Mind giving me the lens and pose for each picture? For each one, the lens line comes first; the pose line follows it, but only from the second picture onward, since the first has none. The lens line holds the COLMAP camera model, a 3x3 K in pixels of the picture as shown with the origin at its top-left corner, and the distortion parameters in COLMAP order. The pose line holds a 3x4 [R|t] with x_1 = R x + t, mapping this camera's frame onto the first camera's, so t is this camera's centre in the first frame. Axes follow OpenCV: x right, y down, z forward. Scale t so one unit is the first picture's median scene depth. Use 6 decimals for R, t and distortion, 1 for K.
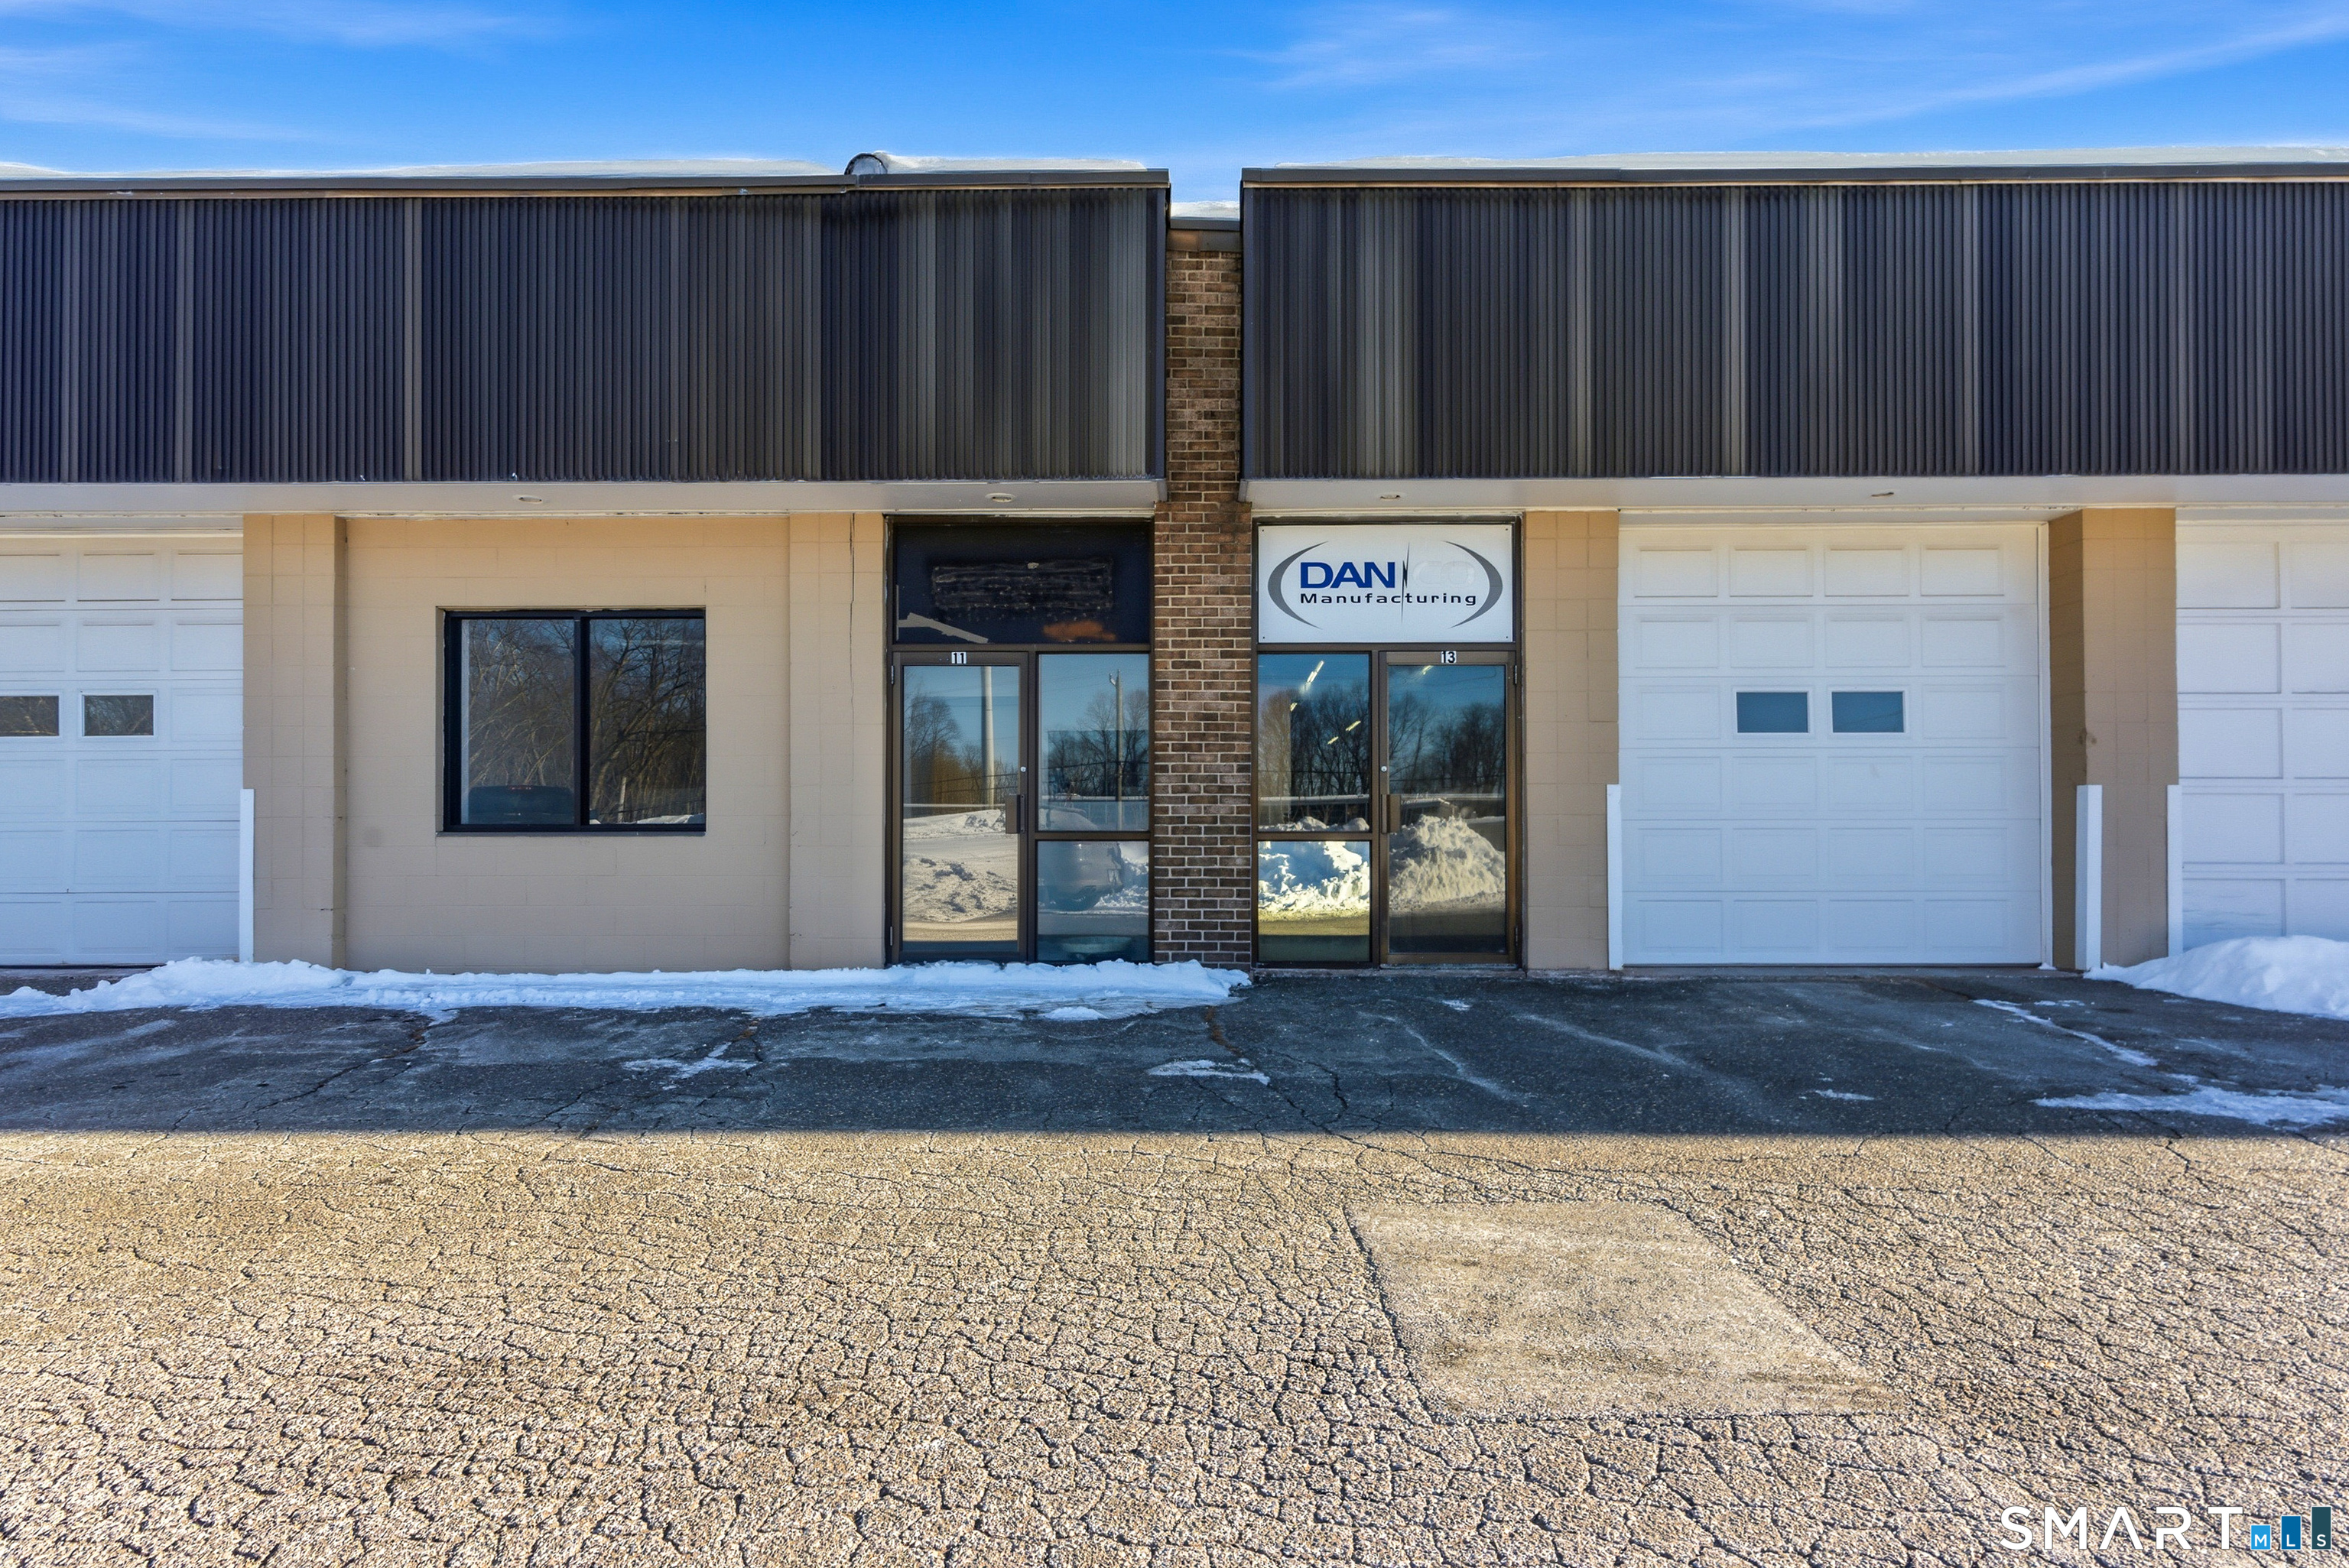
lens RADIAL K [[1062.5, 0, 1196.8], [0, 1062.5, 788.8], [0, 0, 1]] dist [0.000050, -0.001615]
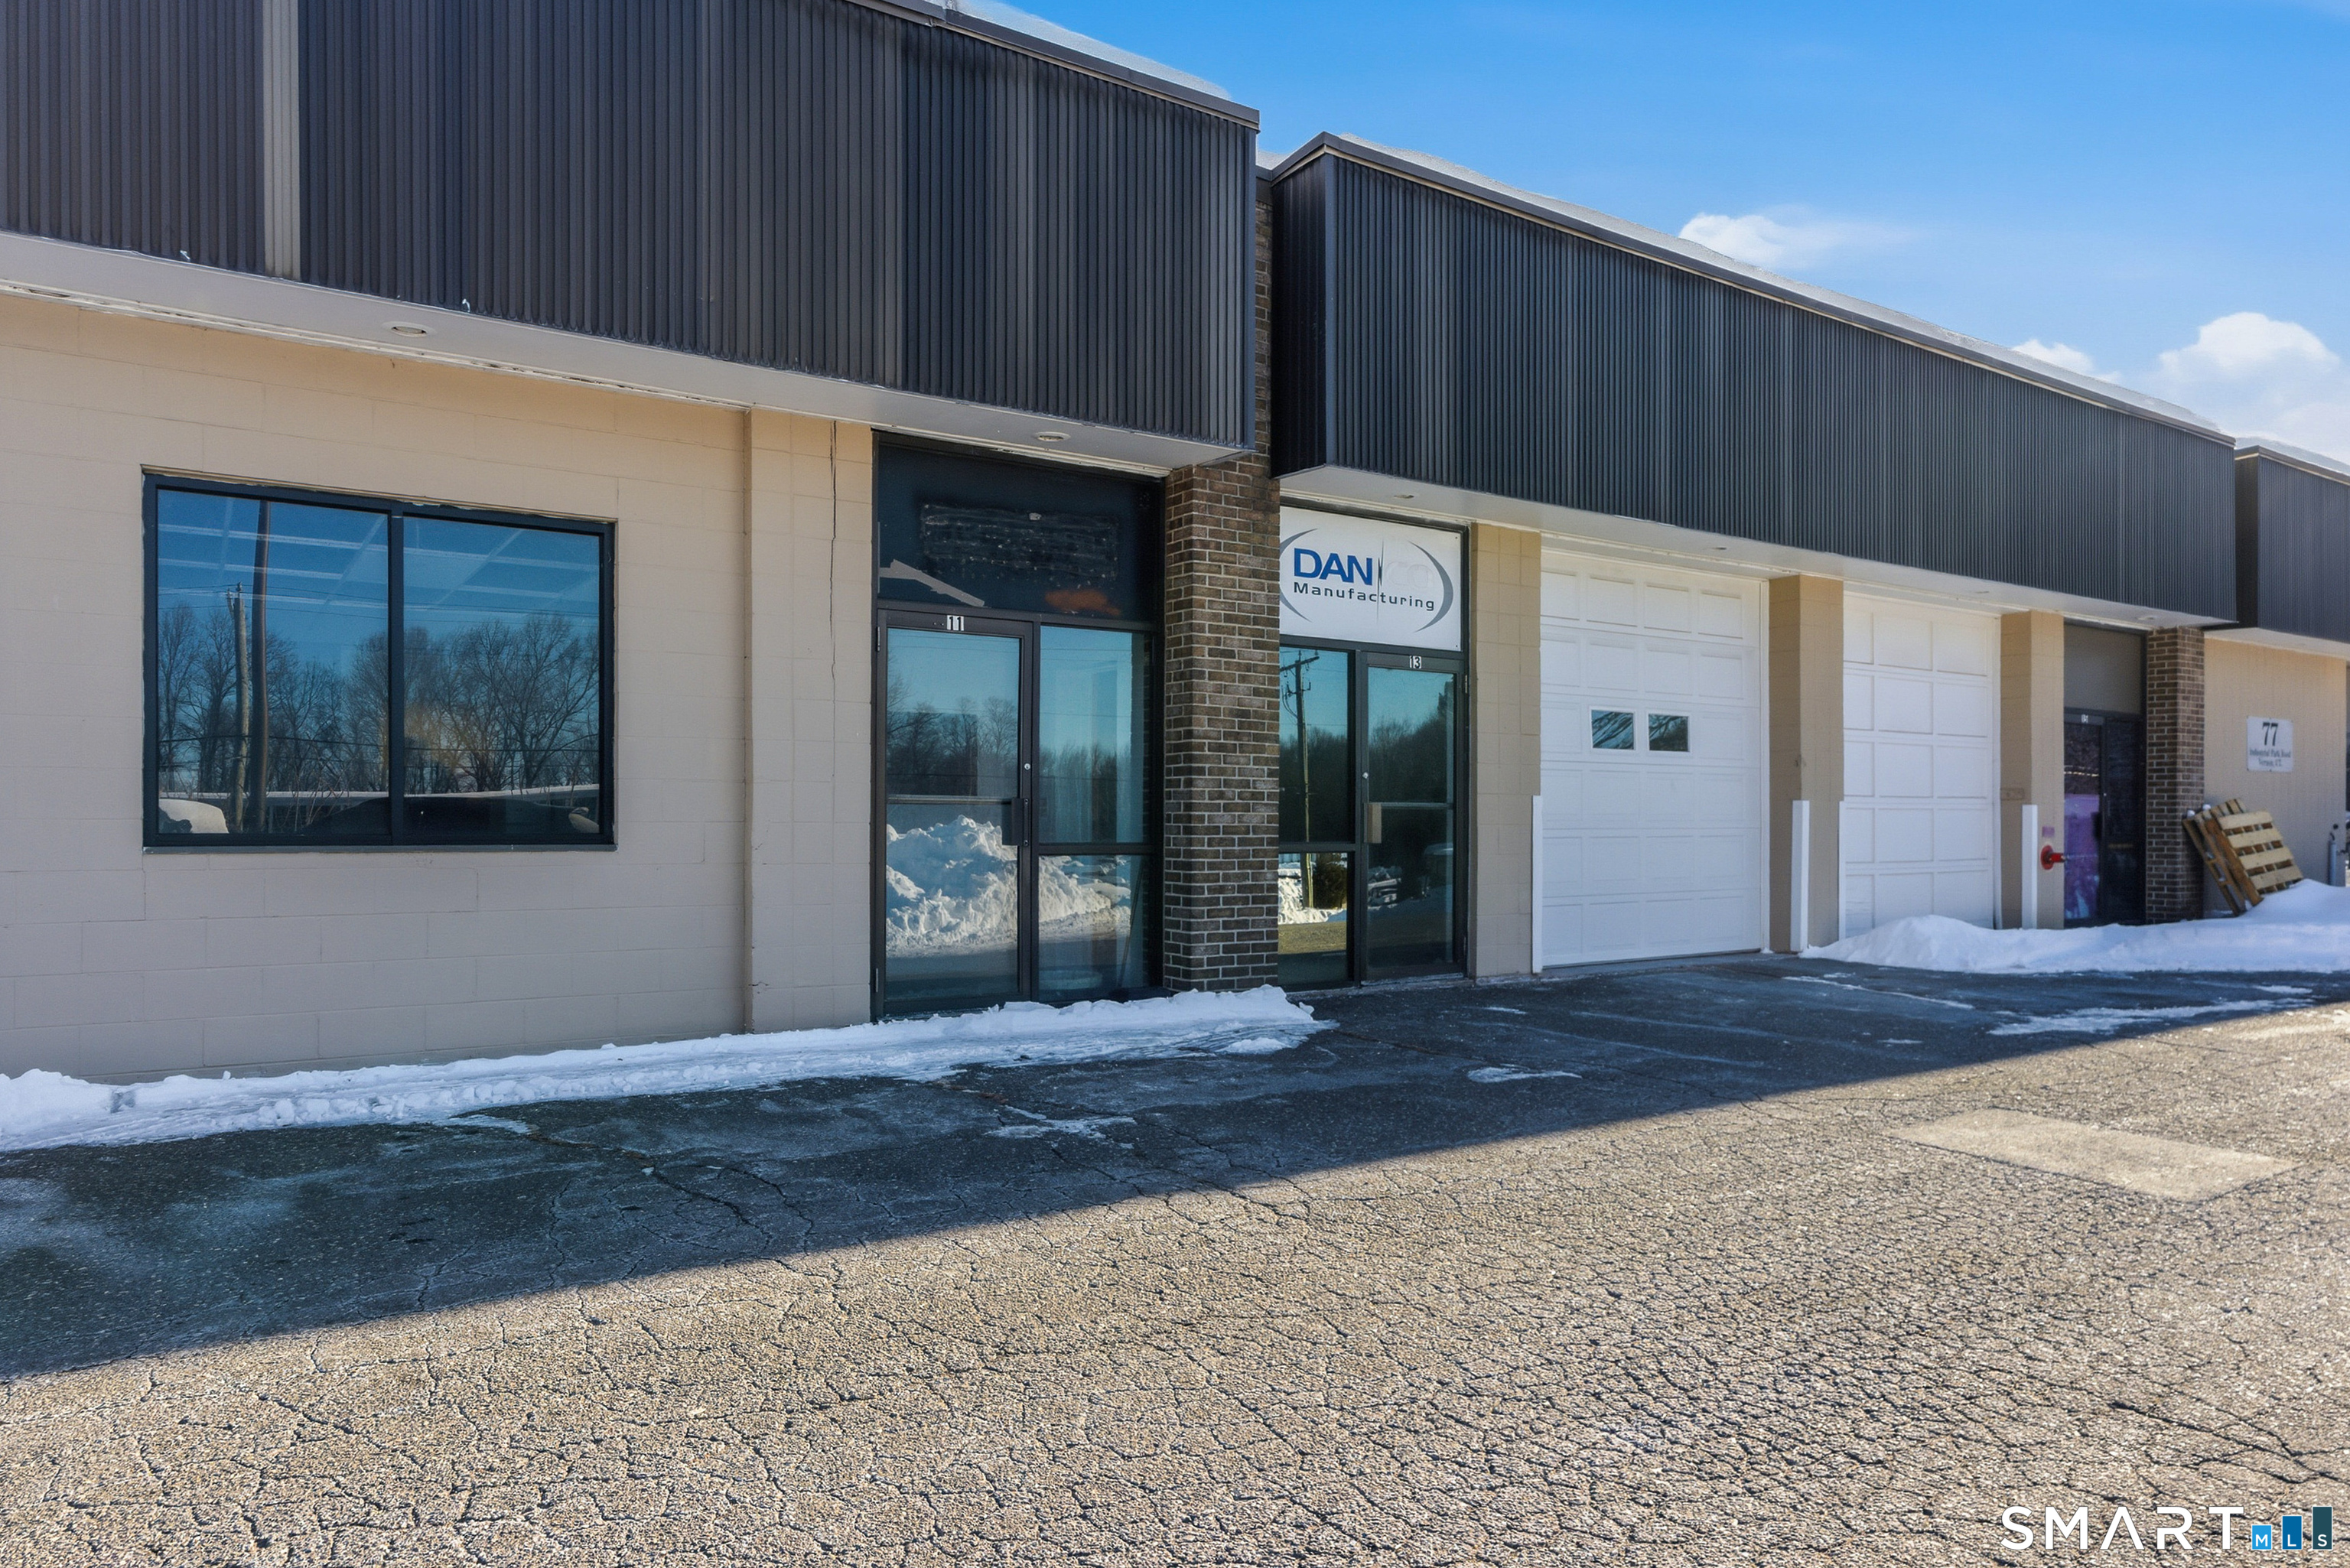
lens RADIAL K [[1472.6, 0, 1163.9], [0, 1472.6, 787.1], [0, 0, 1]] dist [-0.041374, 0.002171]
pose [[0.829952, 0.016306, 0.557596, -0.700489], [-0.016188, 0.999856, -0.005143, 0.001018], [-0.557600, -0.004758, 0.830096, 0.010705]]
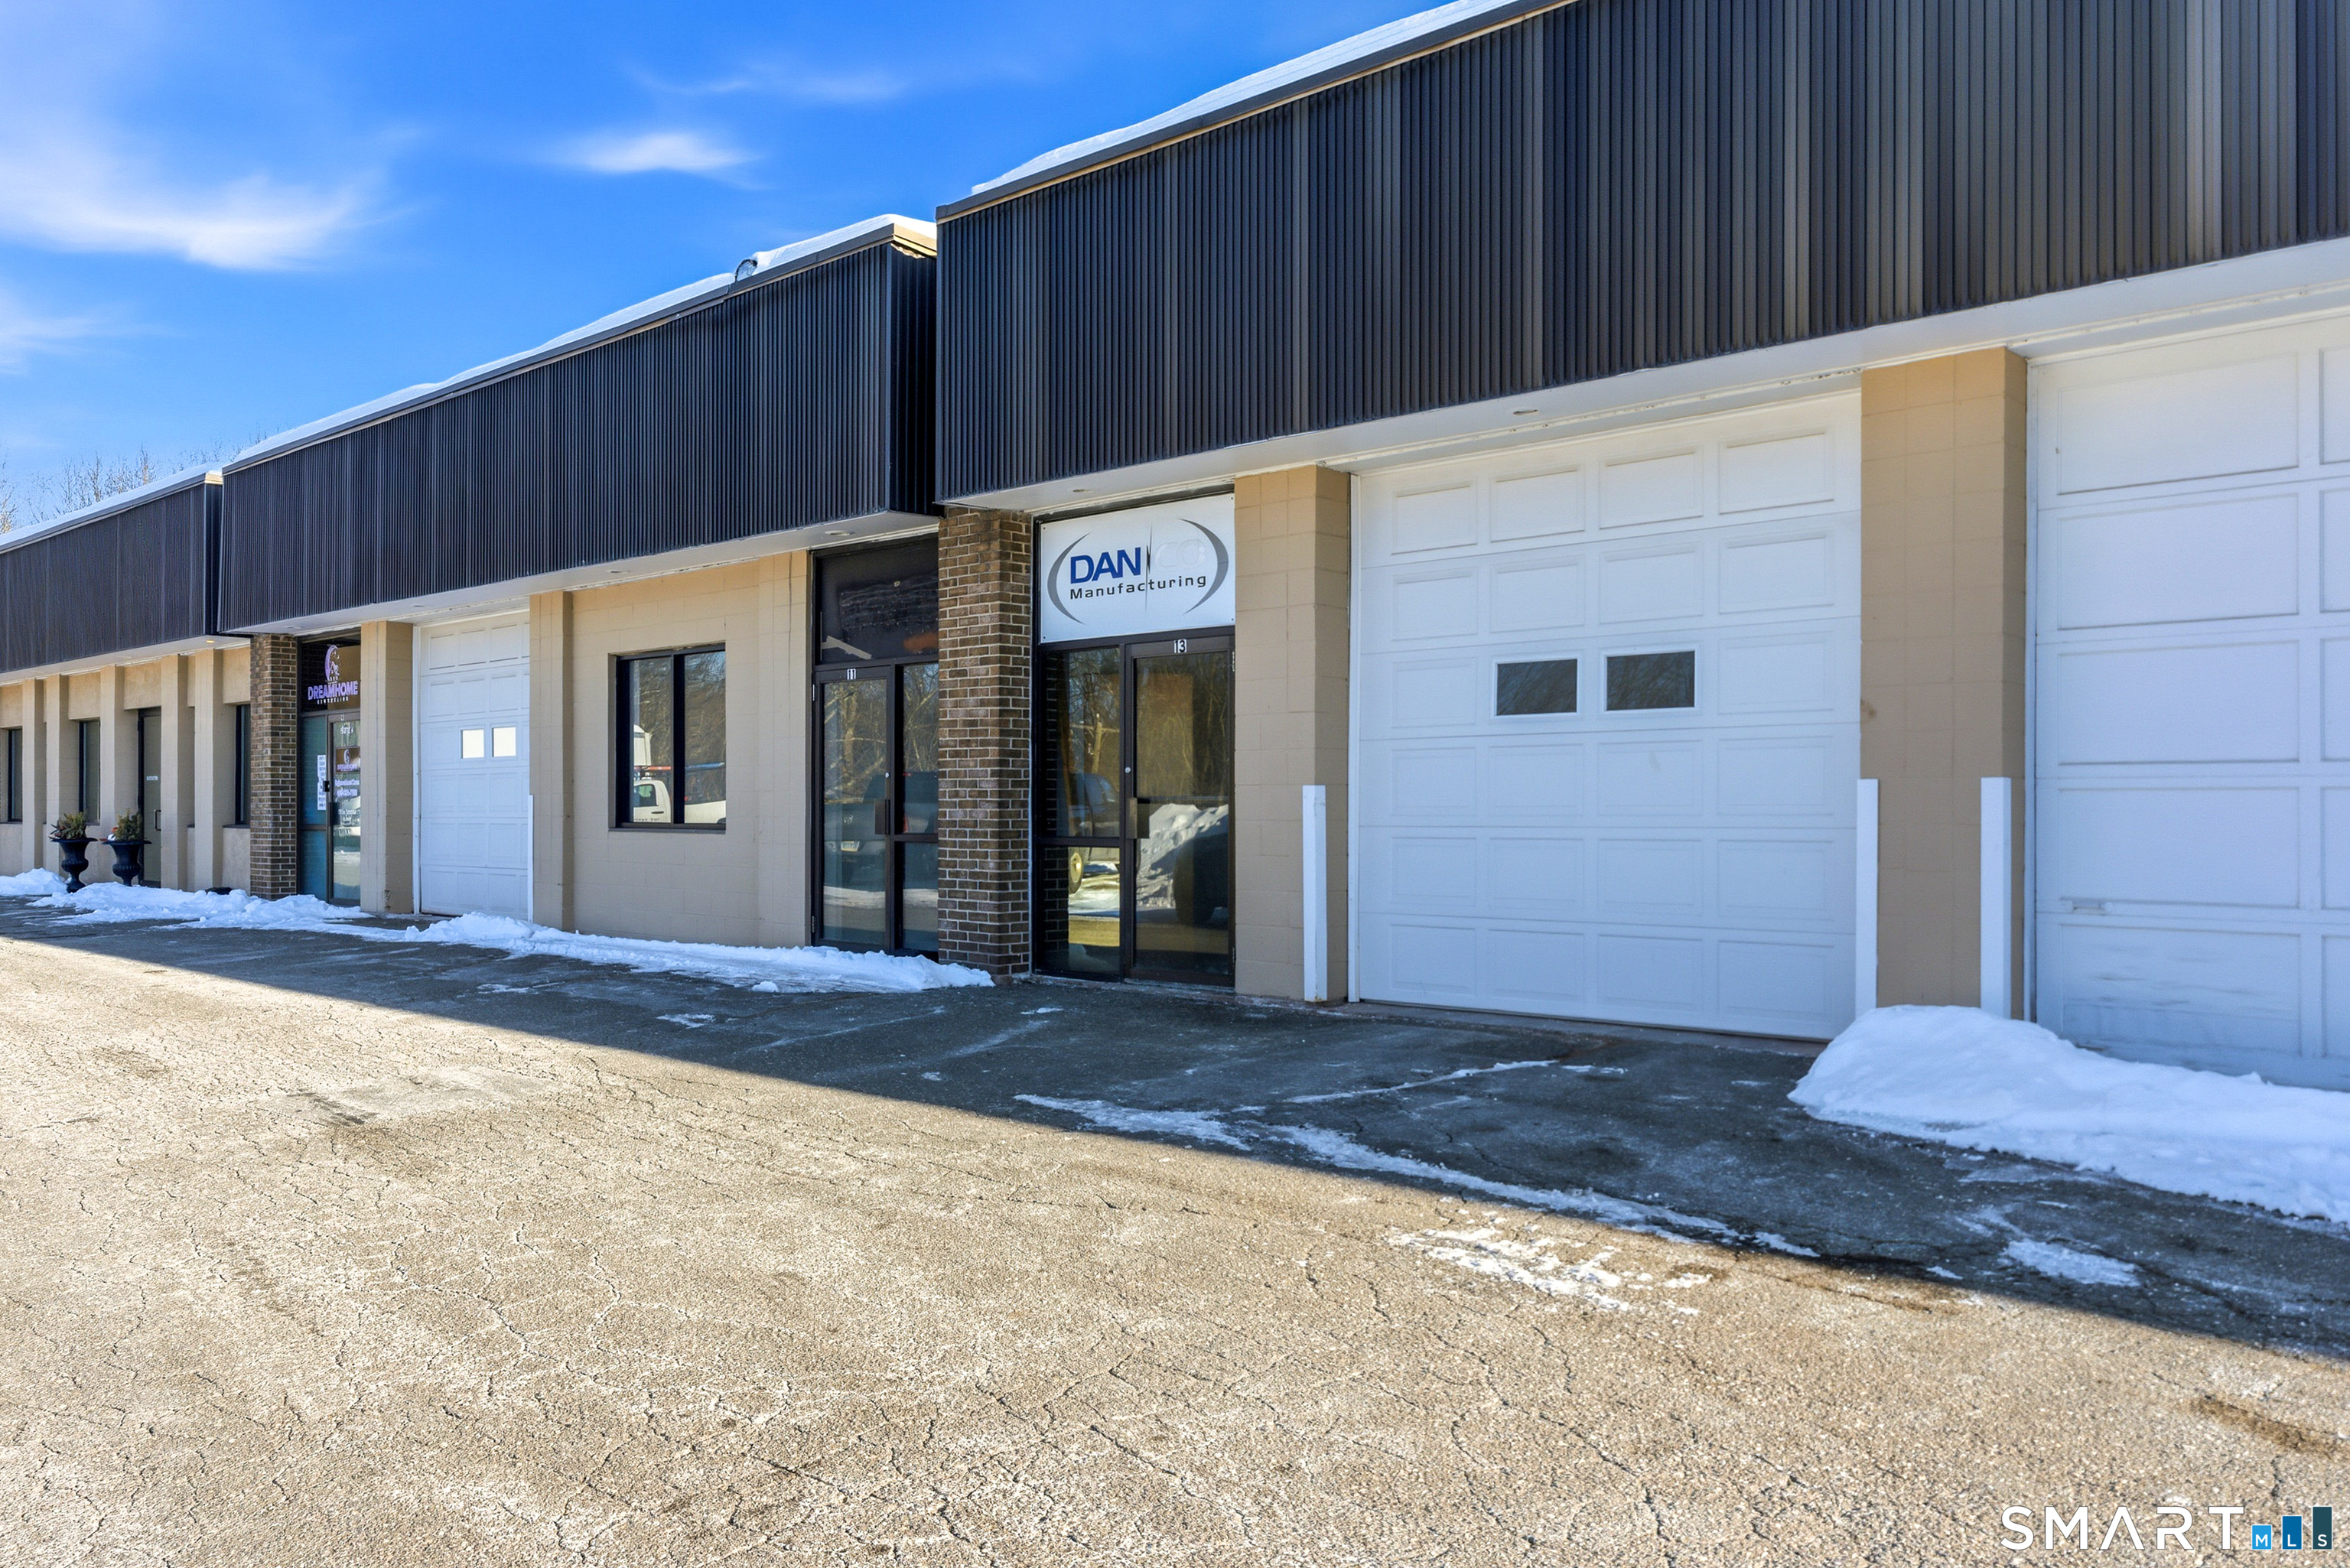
lens RADIAL K [[1792.9, 0, 1170.9], [0, 1792.9, 776.8], [0, 0, 1]] dist [-0.045241, -0.001354]
pose [[0.736090, -0.011717, -0.676782, 1.267450], [0.016202, 0.999869, 0.000311, -0.012947], [0.676690, -0.011194, 0.736183, -0.137995]]
